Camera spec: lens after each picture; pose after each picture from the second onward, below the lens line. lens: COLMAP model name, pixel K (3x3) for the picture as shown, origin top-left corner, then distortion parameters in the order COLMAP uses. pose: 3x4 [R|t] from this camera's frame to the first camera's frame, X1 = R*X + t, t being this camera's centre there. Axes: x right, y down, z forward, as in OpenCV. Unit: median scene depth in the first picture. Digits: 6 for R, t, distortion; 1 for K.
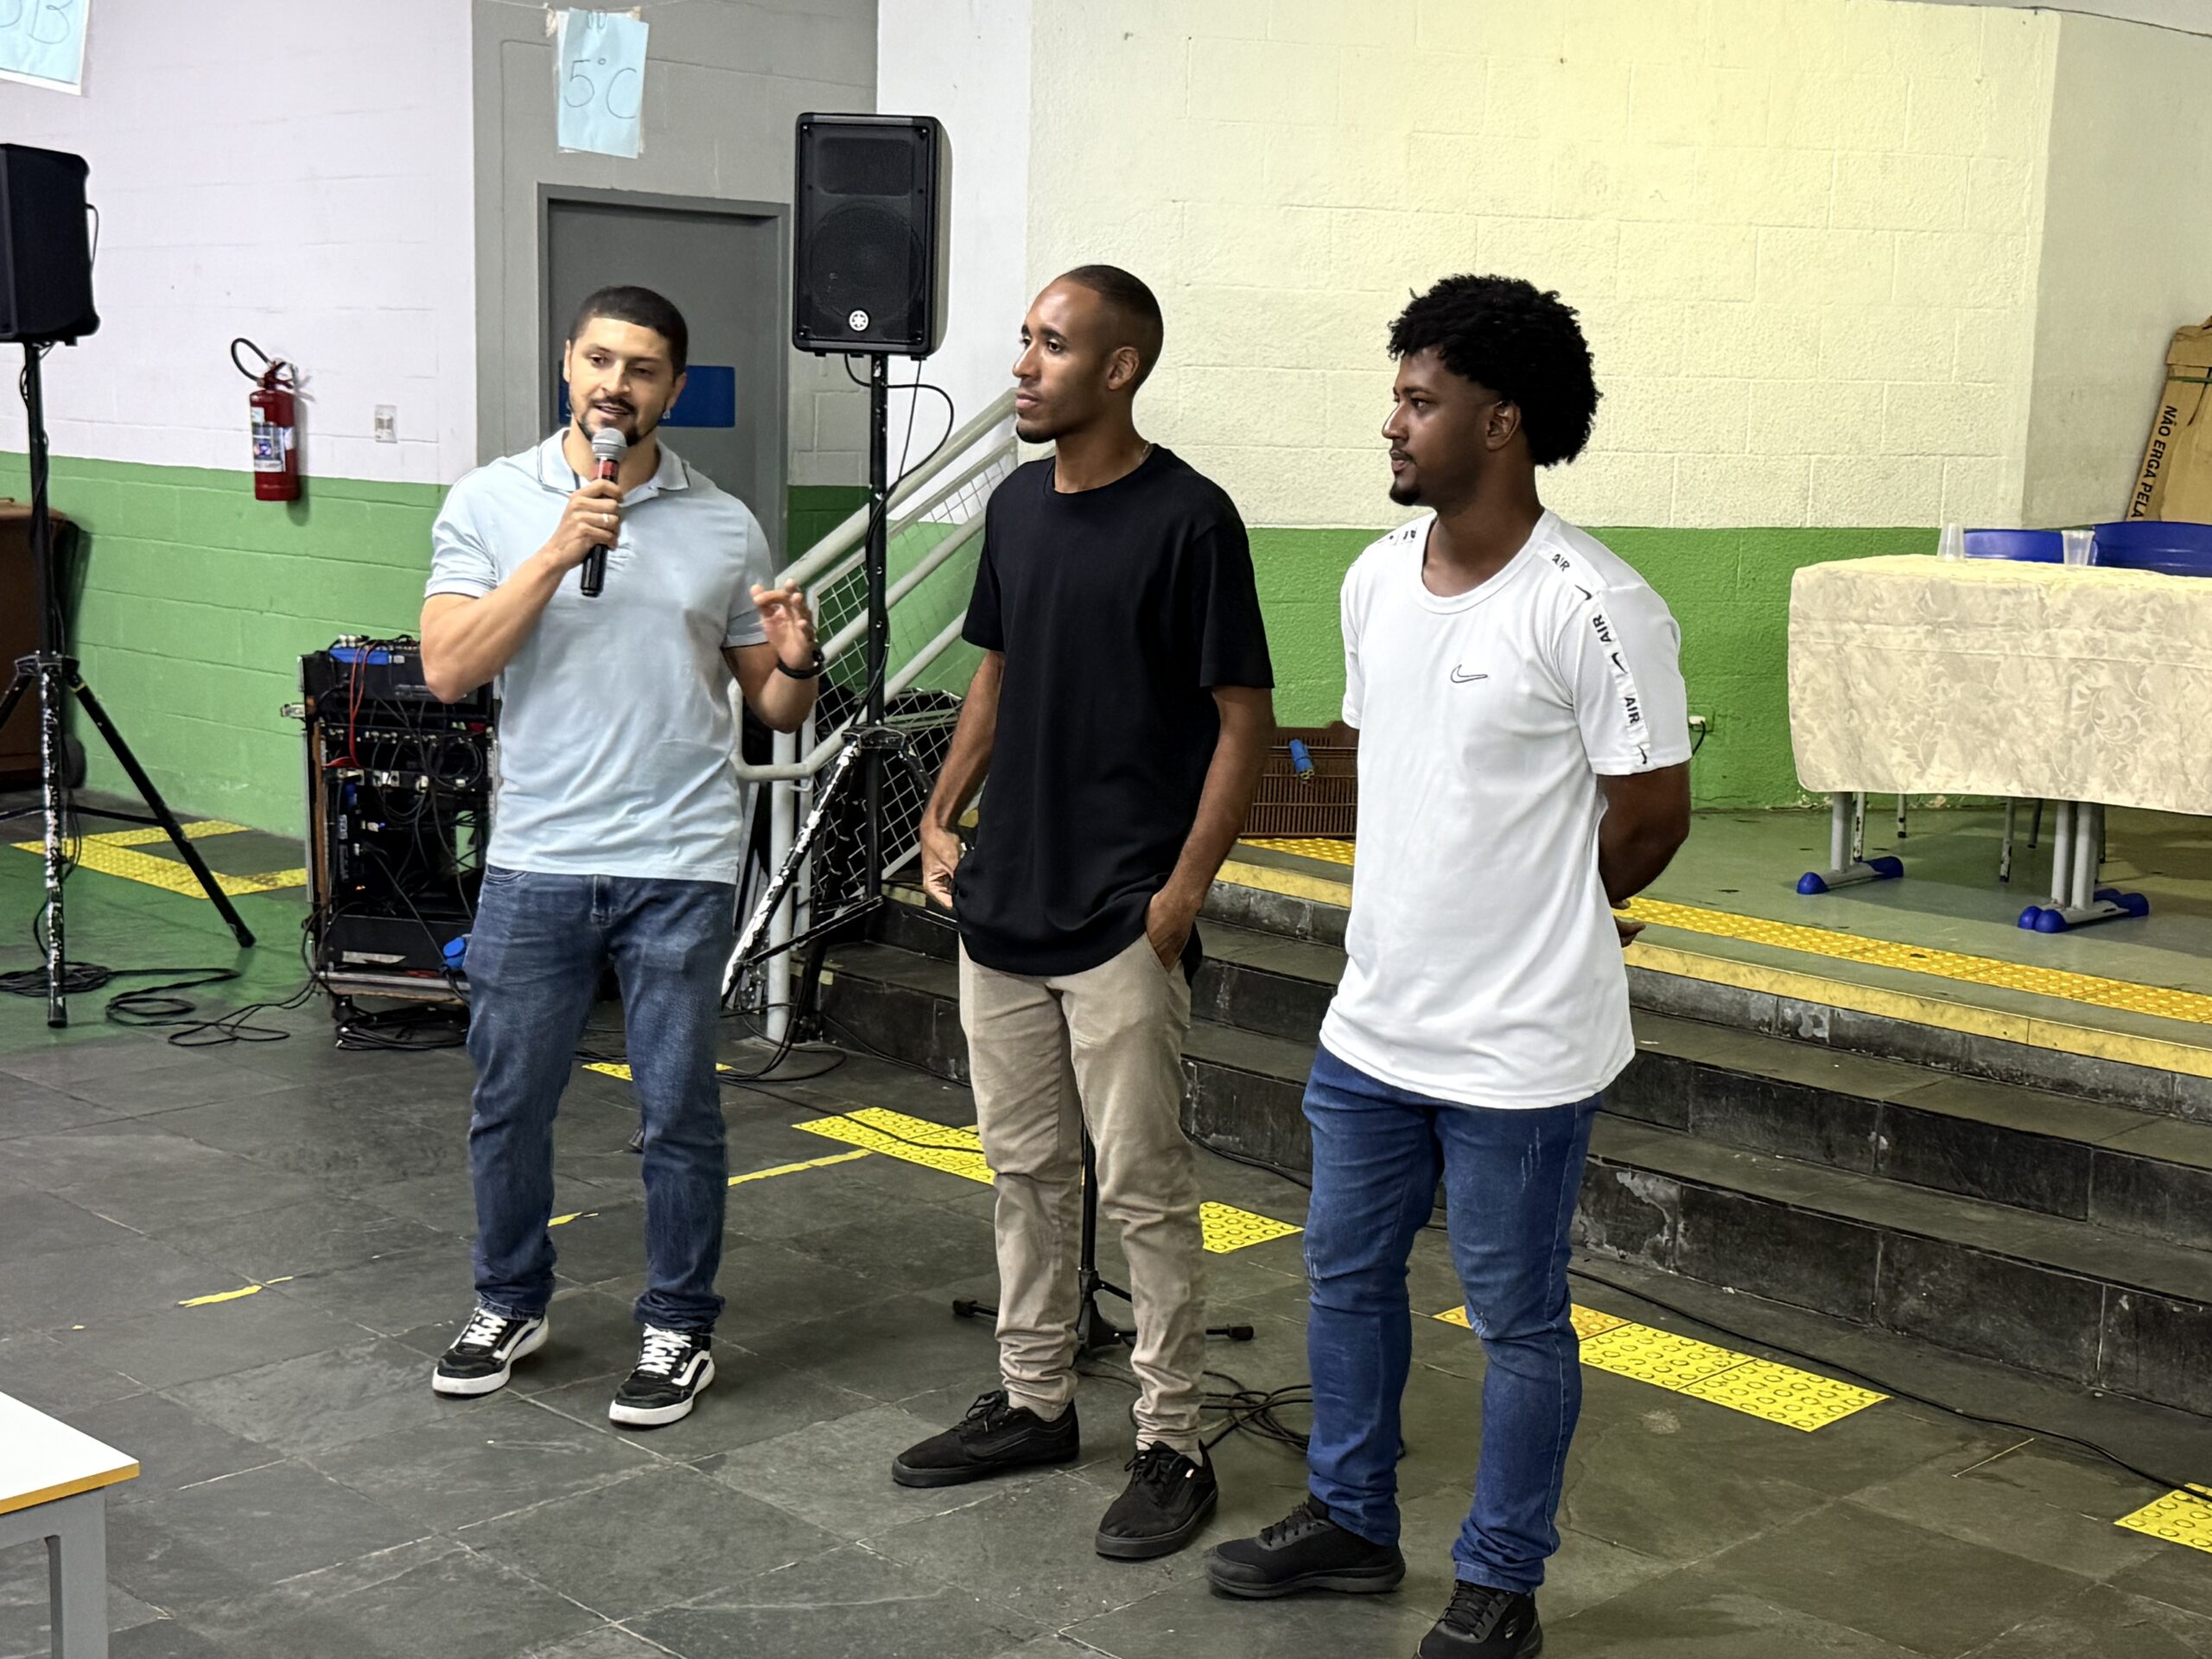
lens RADIAL K [[3014.6, 0, 1086.9], [0, 3014.6, 845.7], [0, 0, 1]] dist [0.112180, 0.000000]
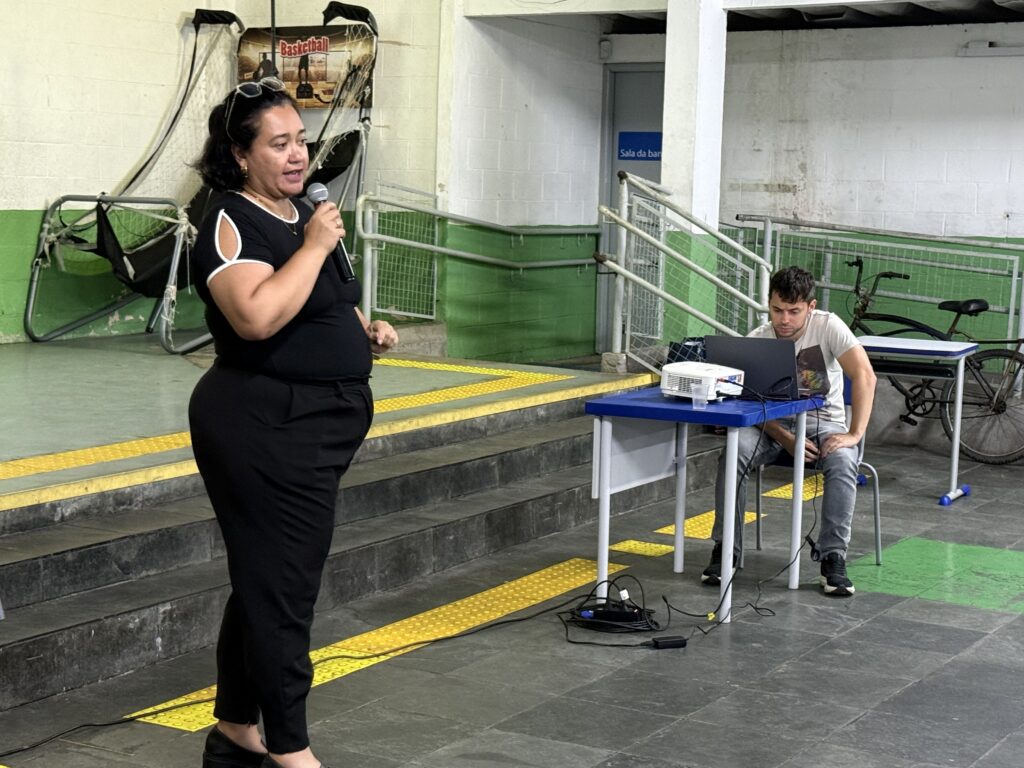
lens RADIAL K [[1860.0, 0, 514.0], [0, 1860.0, 385.4], [0, 0, 1]] dist [0.094359, 0.000000]
pose [[-0.284302, -0.127214, 0.950257, -0.495377], [0.106875, 0.980775, 0.163274, -0.096179], [-0.952759, 0.147978, -0.265240, 0.694237]]
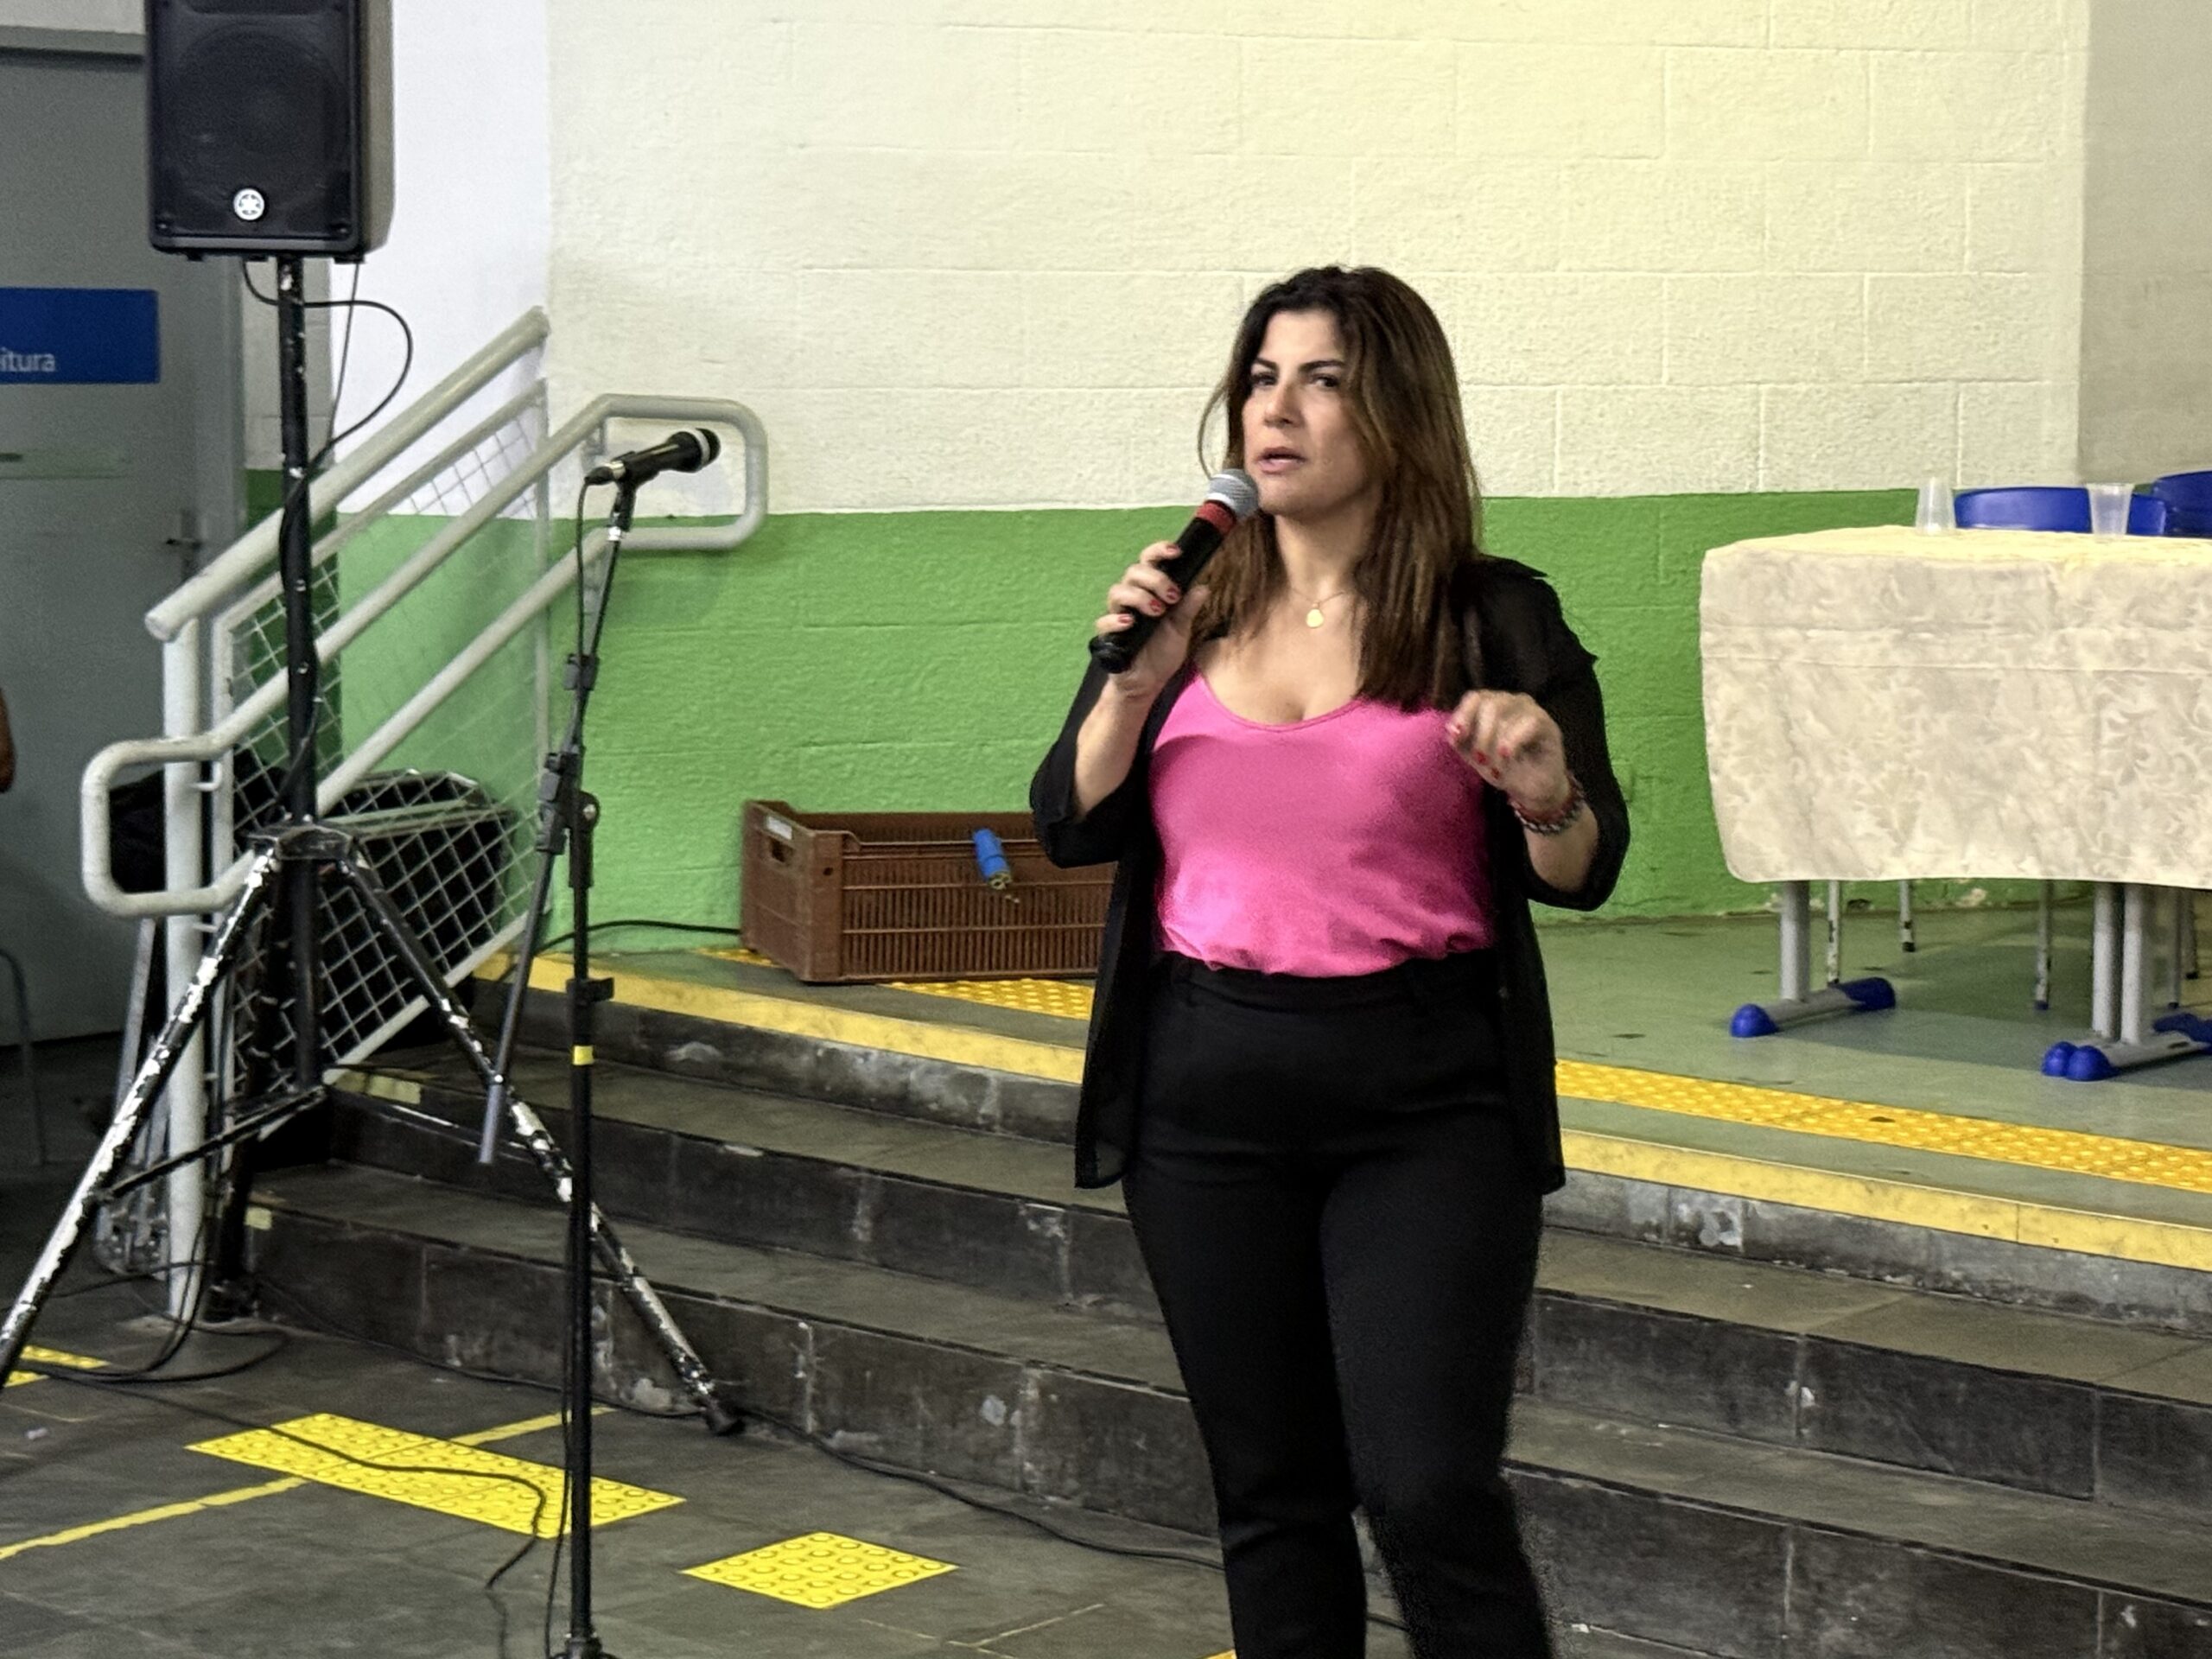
lens RADIAL K [[4667.6, 0, 1166.5], [0, 4667.6, 855.3], [0, 0, 1]] dist [0.125896, 0.000000]
pose [[0.997691, -0.031174, 0.060339, 0.050645], [0.033399, 0.998785, -0.036234, 0.009203], [-0.059136, 0.038166, 0.997520, -0.017476]]
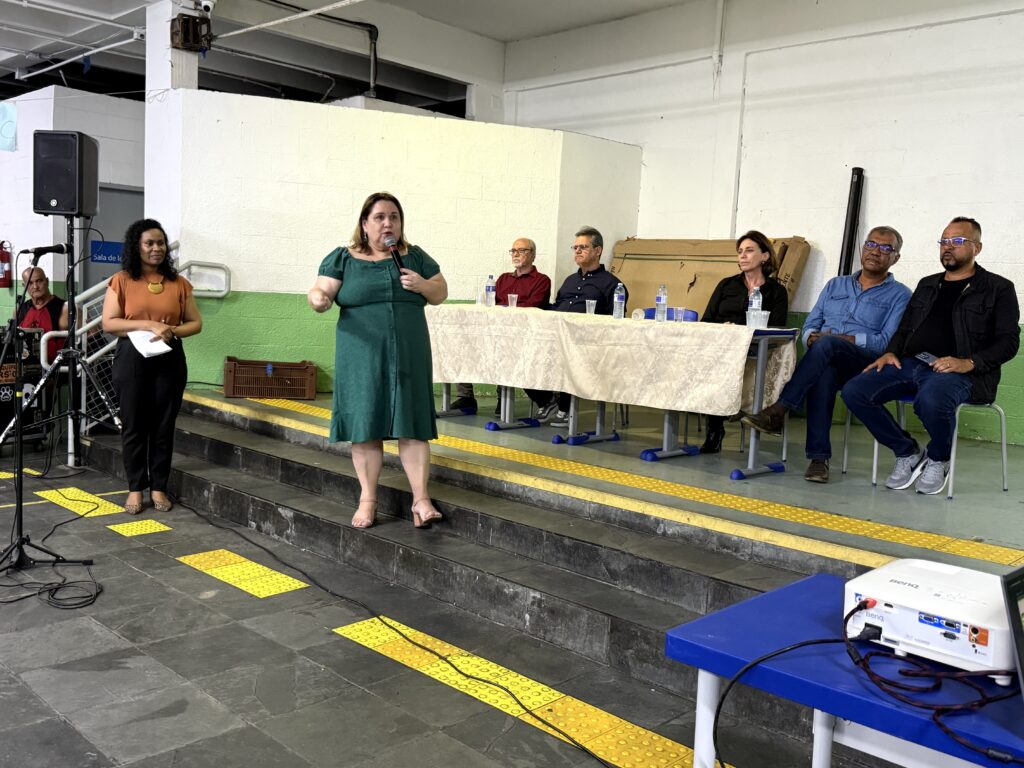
lens RADIAL K [[945.7, 0, 511.5], [0, 945.7, 390.9], [0, 0, 1]] dist [0.082417, 0.000000]
pose [[0.999634, 0.018459, 0.019759, 0.301452], [-0.017491, 0.998689, -0.048102, 0.032022], [-0.020621, 0.047739, 0.998647, 0.099300]]
